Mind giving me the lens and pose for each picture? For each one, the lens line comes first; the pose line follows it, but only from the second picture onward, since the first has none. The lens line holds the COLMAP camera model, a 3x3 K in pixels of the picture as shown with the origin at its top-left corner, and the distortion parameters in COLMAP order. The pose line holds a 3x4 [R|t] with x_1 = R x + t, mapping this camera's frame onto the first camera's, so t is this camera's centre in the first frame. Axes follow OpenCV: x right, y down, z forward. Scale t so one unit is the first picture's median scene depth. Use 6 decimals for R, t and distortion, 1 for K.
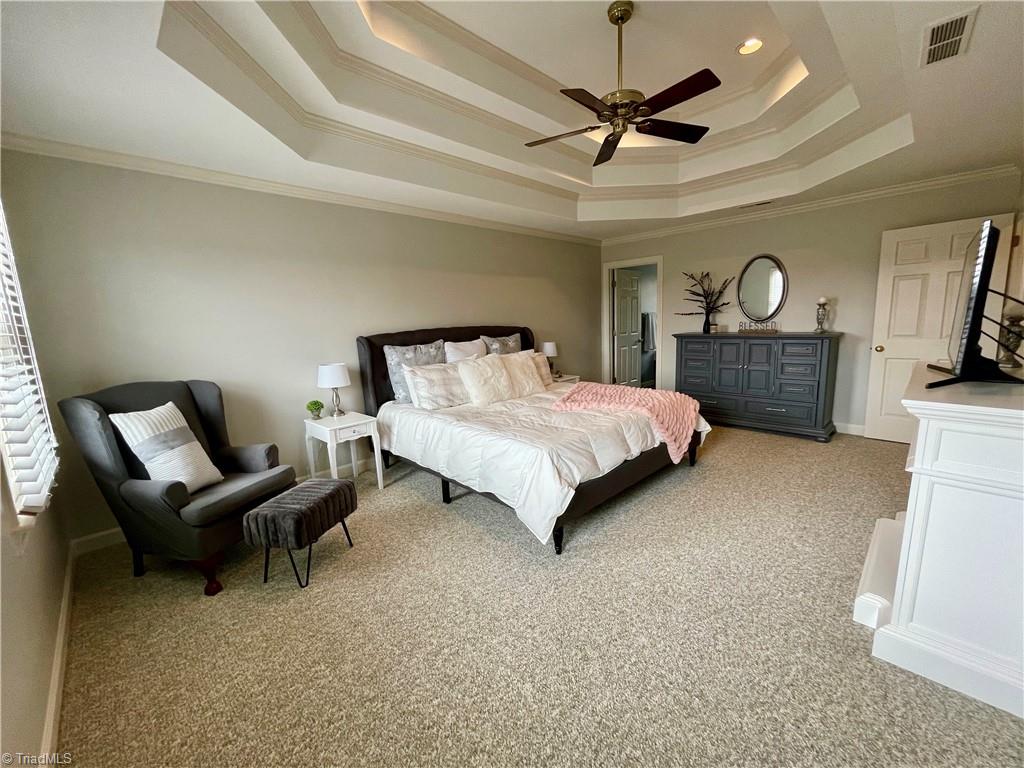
lens RADIAL K [[414.3, 0, 513.0], [0, 414.3, 385.7], [0, 0, 1]] dist [-0.000717, 0.000013]
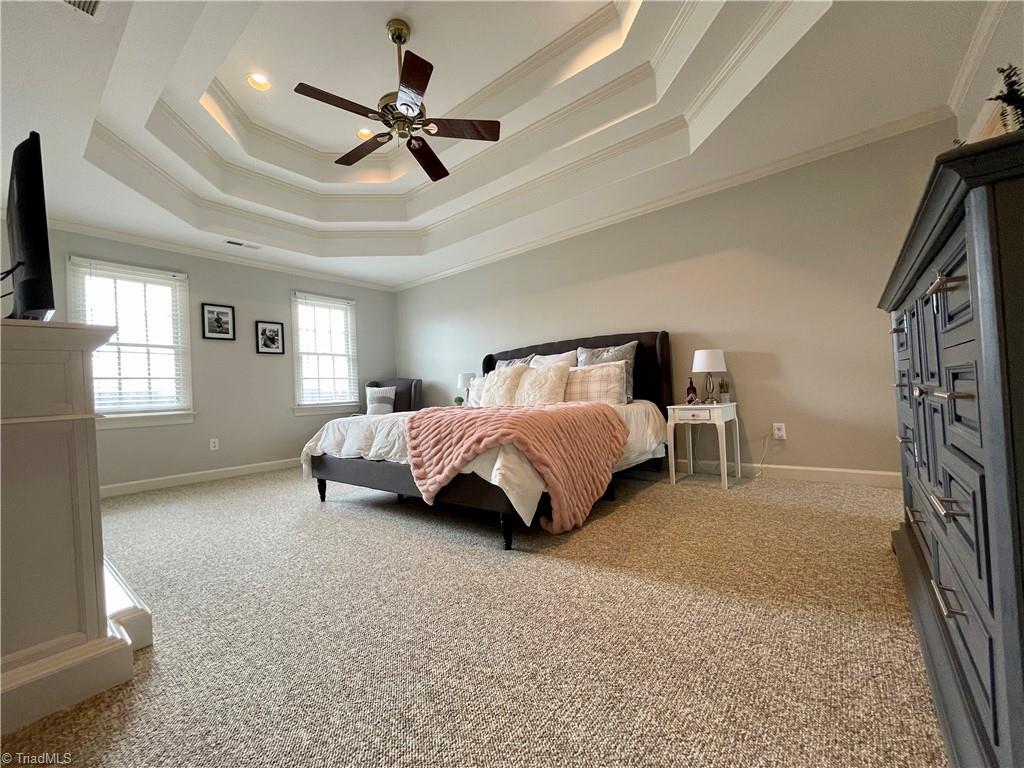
lens RADIAL K [[414.3, 0, 508.0], [0, 414.3, 385.2], [0, 0, 1]] dist [-0.000717, 0.000013]
pose [[0.112924, 0.012855, -0.993521, 1.380988], [-0.113720, 0.993513, -0.000071, -0.035950], [0.987074, 0.112991, 0.113653, 1.279857]]
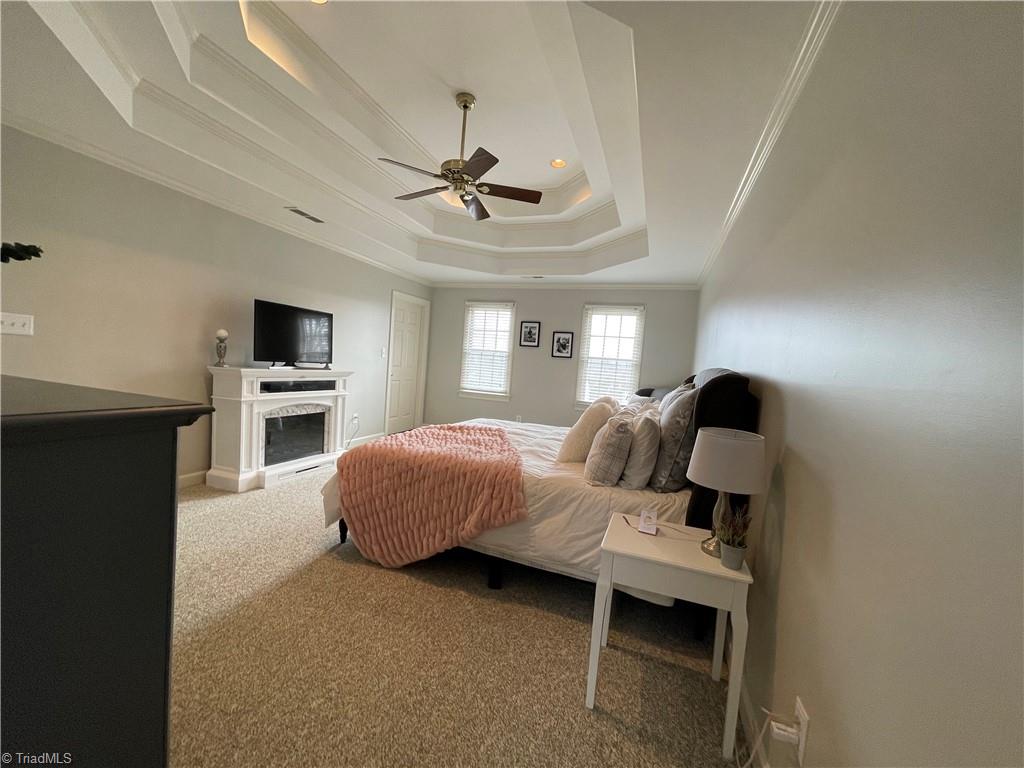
lens RADIAL K [[414.3, 0, 507.4], [0, 414.3, 380.6], [0, 0, 1]] dist [-0.000717, 0.000013]
pose [[-0.903640, -0.014176, -0.428059, 0.681885], [-0.108964, 0.974175, 0.197761, -0.354089], [0.414201, 0.225348, -0.881848, 2.372497]]
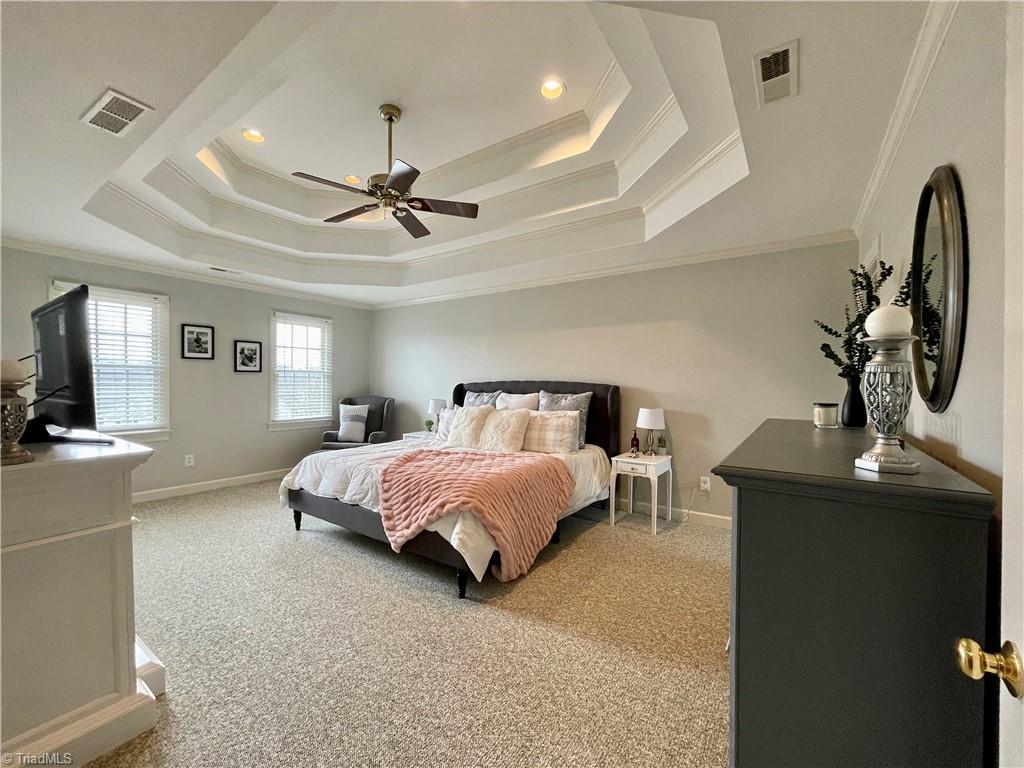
lens RADIAL K [[414.3, 0, 508.7], [0, 414.3, 385.1], [0, 0, 1]] dist [-0.000717, 0.000013]
pose [[0.177700, 0.047233, -0.982950, 1.521858], [-0.171198, 0.985100, 0.016387, -0.232945], [0.969079, 0.165368, 0.183139, 1.255694]]
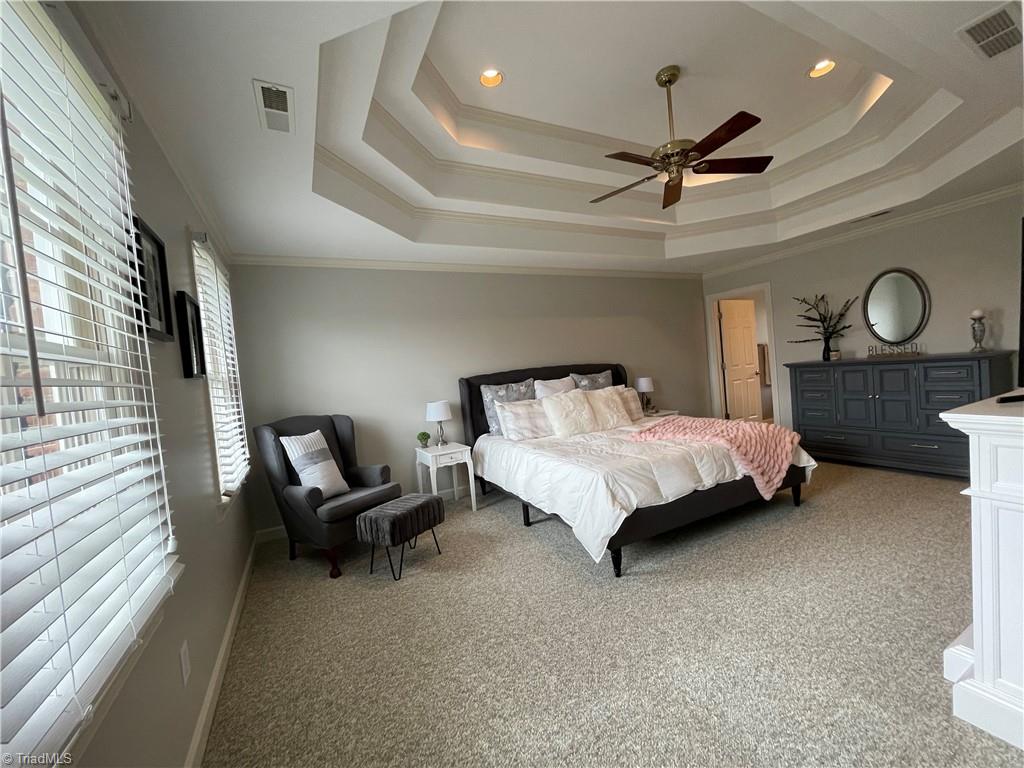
lens RADIAL K [[414.3, 0, 511.2], [0, 414.3, 384.9], [0, 0, 1]] dist [-0.000717, 0.000013]
pose [[0.953067, -0.035119, -0.300715, 0.167683], [0.003157, 0.994348, -0.106120, 0.035808], [0.302742, 0.100190, 0.947792, -0.096001]]
